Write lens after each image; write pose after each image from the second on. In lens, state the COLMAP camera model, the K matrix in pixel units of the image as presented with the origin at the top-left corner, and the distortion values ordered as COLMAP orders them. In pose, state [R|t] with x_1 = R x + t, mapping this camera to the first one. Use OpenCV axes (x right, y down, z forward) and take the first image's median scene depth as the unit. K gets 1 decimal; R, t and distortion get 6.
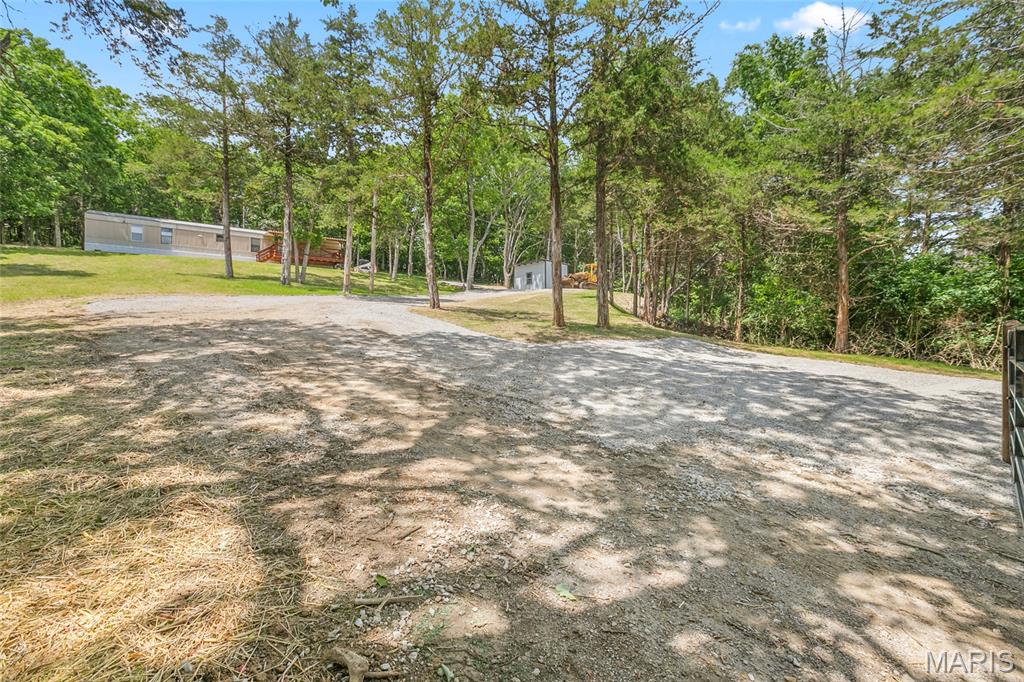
lens RADIAL K [[466.3, 0, 509.9], [0, 466.3, 323.2], [0, 0, 1]] dist [0.000276, 0.000328]
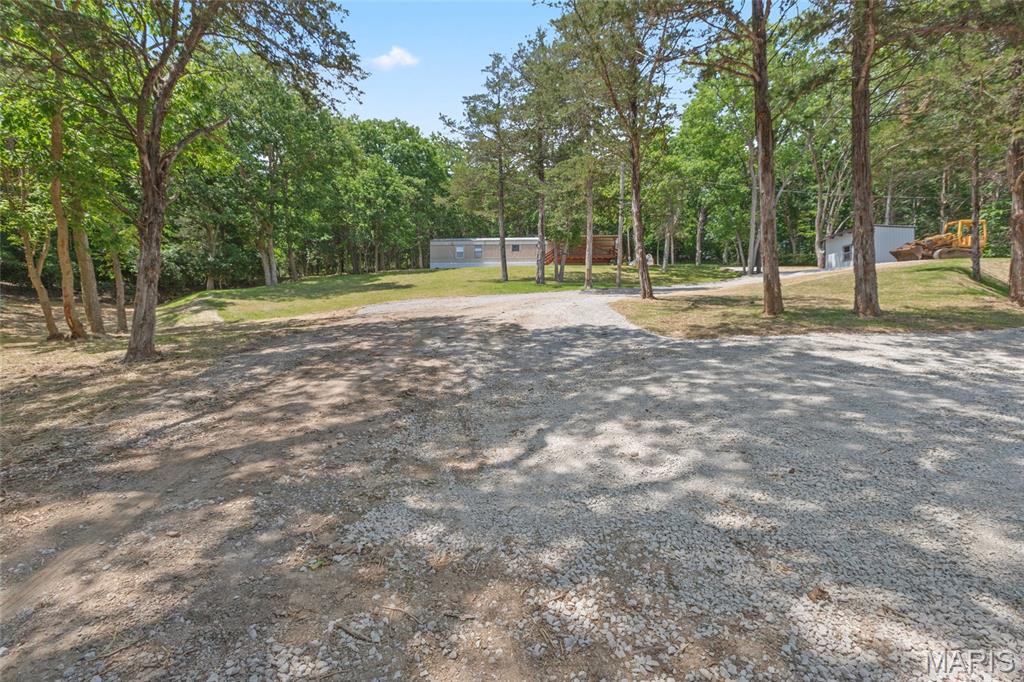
lens RADIAL K [[450.3, 0, 514.9], [0, 450.3, 339.5], [0, 0, 1]] dist [0.002716, 0.000818]
pose [[0.788339, 0.004335, -0.615225, 0.095342], [0.025922, 0.998853, 0.040253, 0.003397], [0.614694, -0.047681, 0.787323, 0.098808]]
